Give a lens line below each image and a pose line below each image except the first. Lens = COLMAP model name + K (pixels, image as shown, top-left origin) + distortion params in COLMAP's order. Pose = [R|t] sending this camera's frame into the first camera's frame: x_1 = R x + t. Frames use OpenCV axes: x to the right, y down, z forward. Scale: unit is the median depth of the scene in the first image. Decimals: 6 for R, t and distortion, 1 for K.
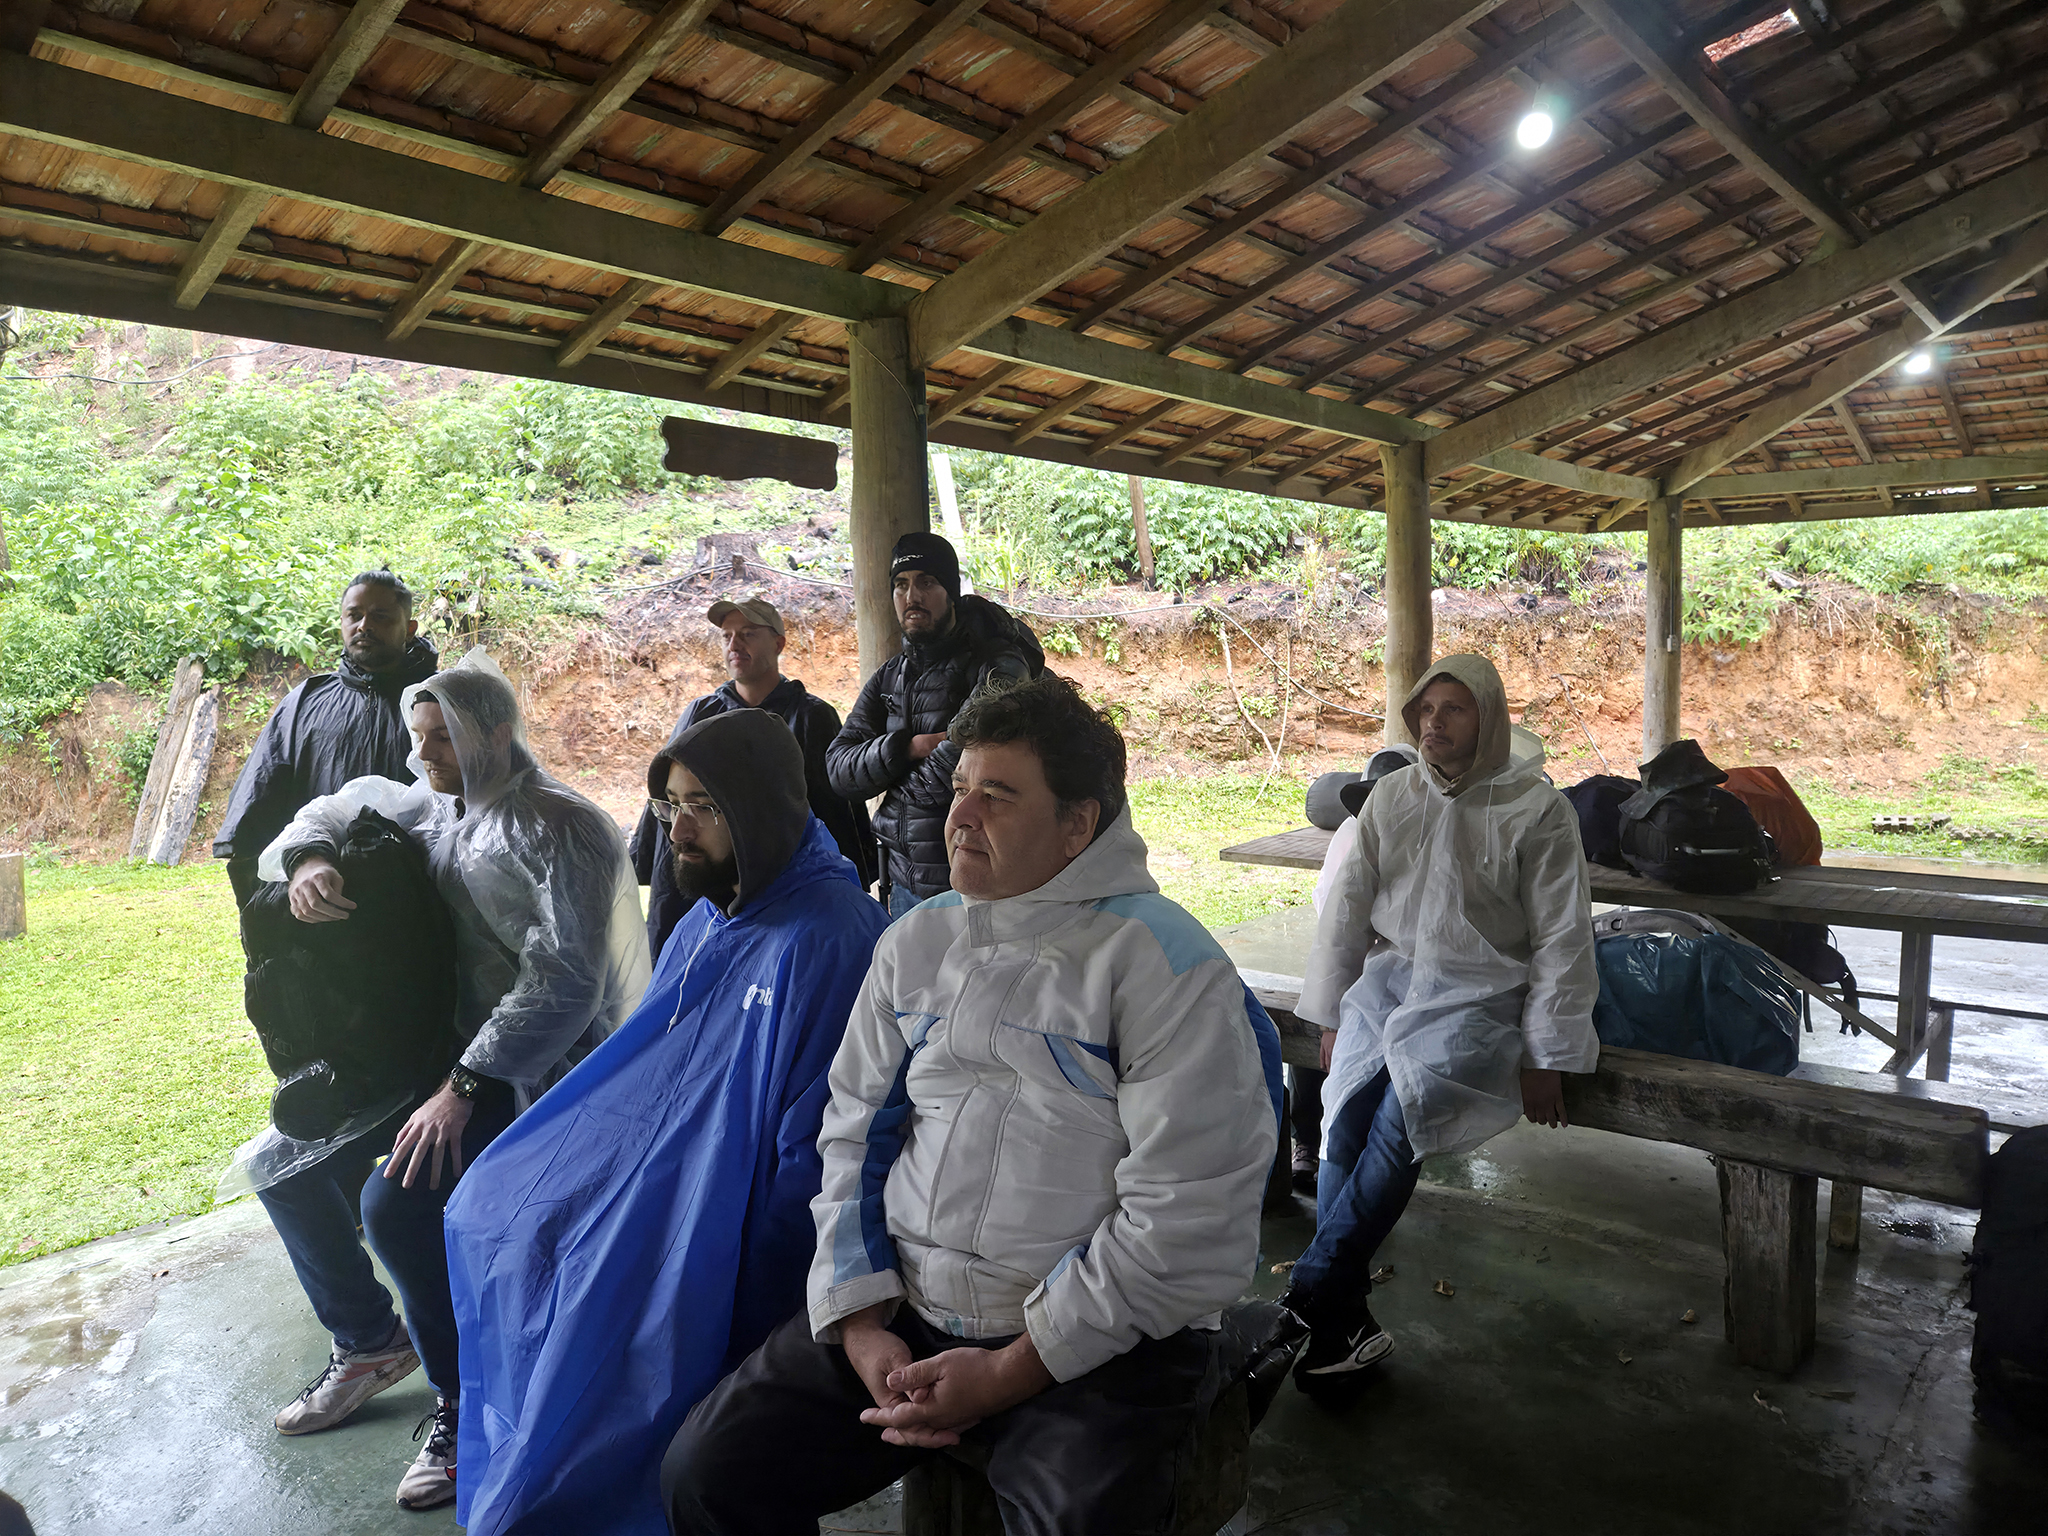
lens RADIAL K [[1356.8, 0, 995.4], [0, 1356.8, 773.3], [0, 0, 1]] dist [0.071140, -0.067965]
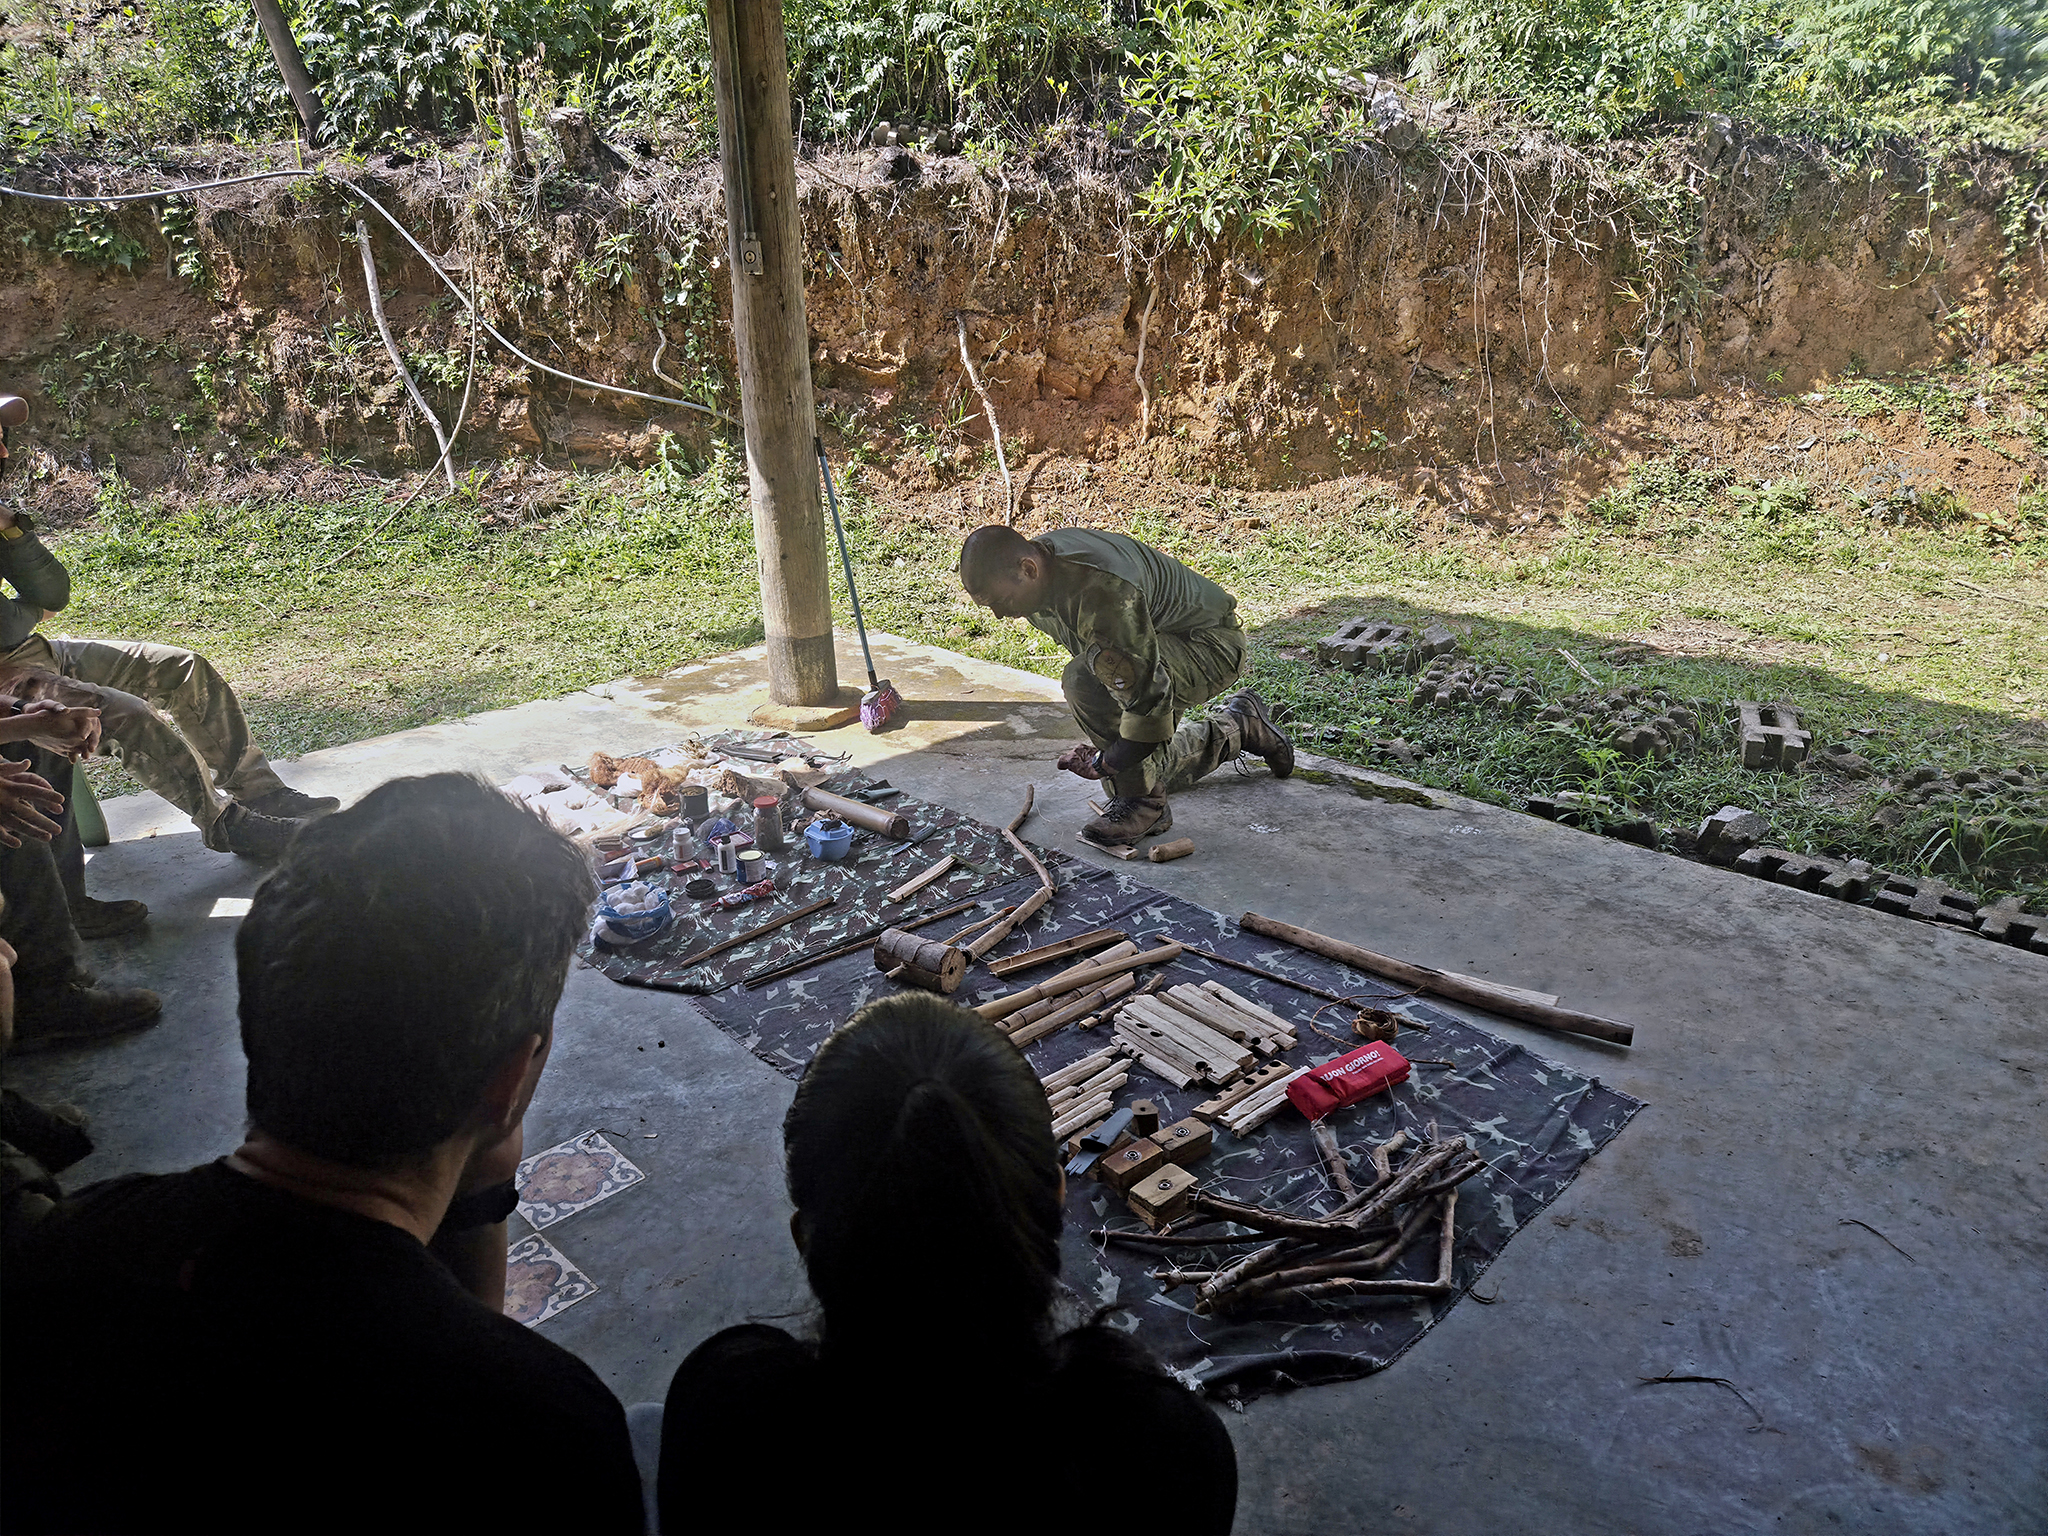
lens RADIAL K [[1356.8, 0, 995.4], [0, 1356.8, 773.3], [0, 0, 1]] dist [0.071140, -0.067965]
pose [[0.997794, 0.013683, -0.064957, 0.464283], [0.004054, 0.964138, 0.265370, -0.039805], [0.066259, -0.265048, 0.961956, 0.428113]]
